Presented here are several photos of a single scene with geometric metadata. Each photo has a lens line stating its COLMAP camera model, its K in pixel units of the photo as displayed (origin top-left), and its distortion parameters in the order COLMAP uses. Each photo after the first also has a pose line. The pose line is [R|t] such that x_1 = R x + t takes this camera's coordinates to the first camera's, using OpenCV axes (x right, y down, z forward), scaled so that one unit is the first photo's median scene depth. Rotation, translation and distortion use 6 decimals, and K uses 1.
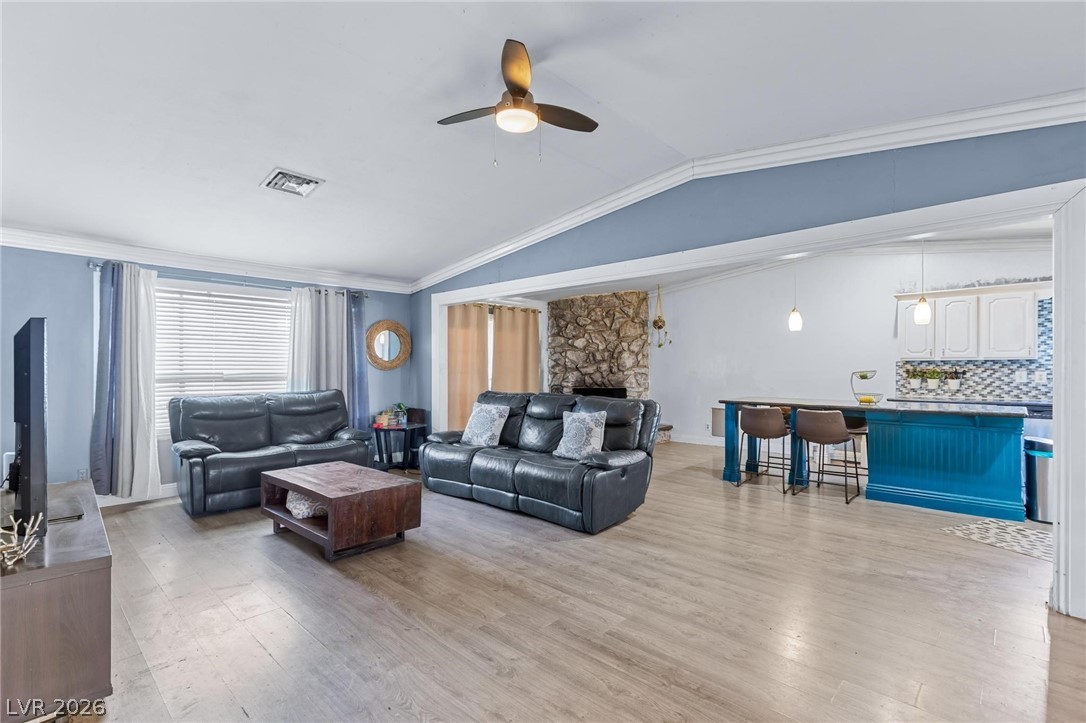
lens RADIAL K [[504.9, 0, 539.6], [0, 504.9, 367.3], [0, 0, 1]] dist [0.010151, -0.000841]
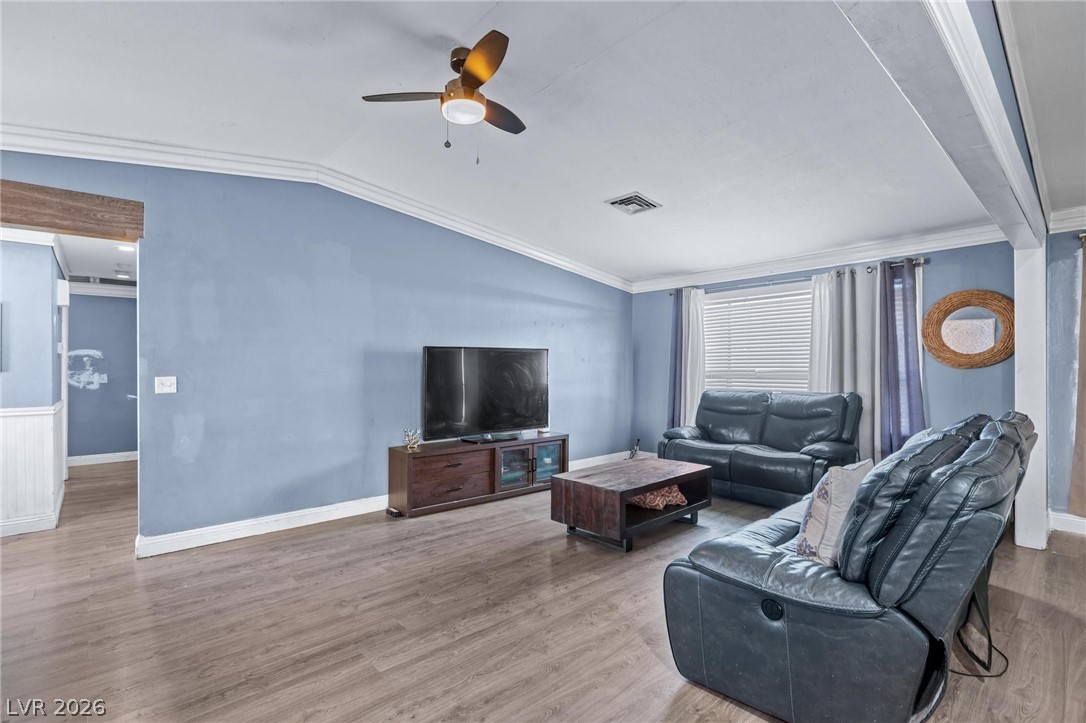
lens RADIAL K [[501.1, 0, 541.4], [0, 501.1, 368.4], [0, 0, 1]] dist [-0.008738, -0.000008]
pose [[-0.081292, 0.002218, -0.996688, 0.284092], [0.004729, 0.999987, 0.001839, 0.000856], [0.996679, -0.004564, -0.081302, 0.394859]]
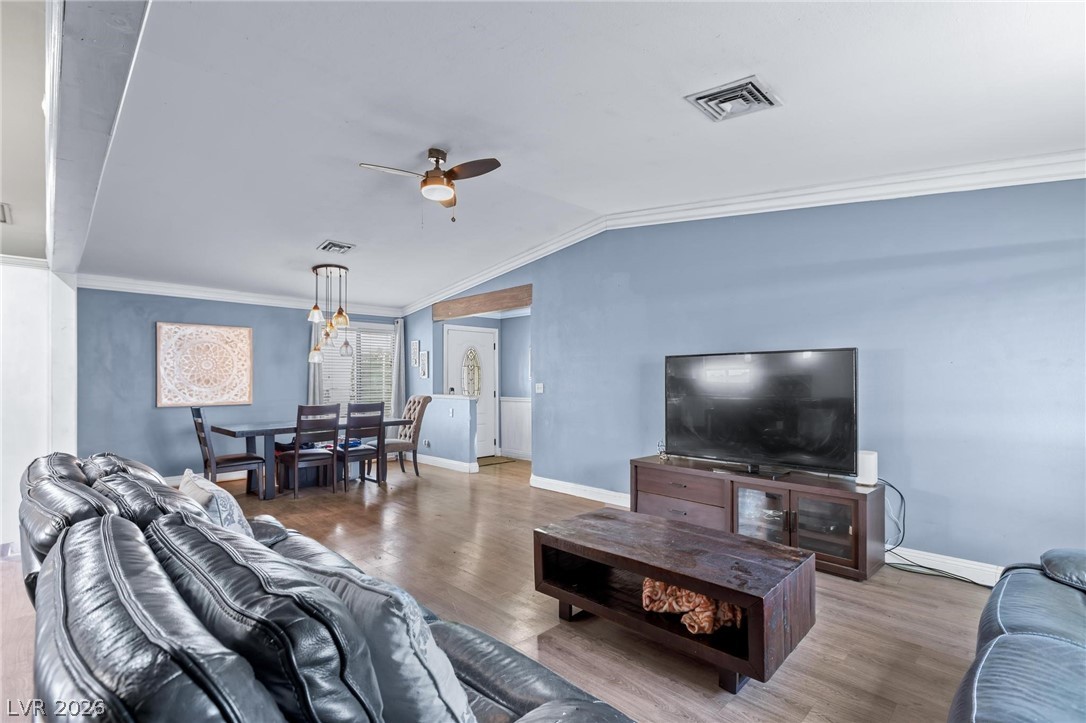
lens RADIAL K [[507.7, 0, 544.2], [0, 507.7, 381.6], [0, 0, 1]] dist [-0.001795, -0.000165]
pose [[-0.999907, 0.002340, 0.013404, -0.110669], [0.002334, 0.999997, -0.000474, 0.004455], [-0.013405, -0.000443, -0.999910, 0.749973]]
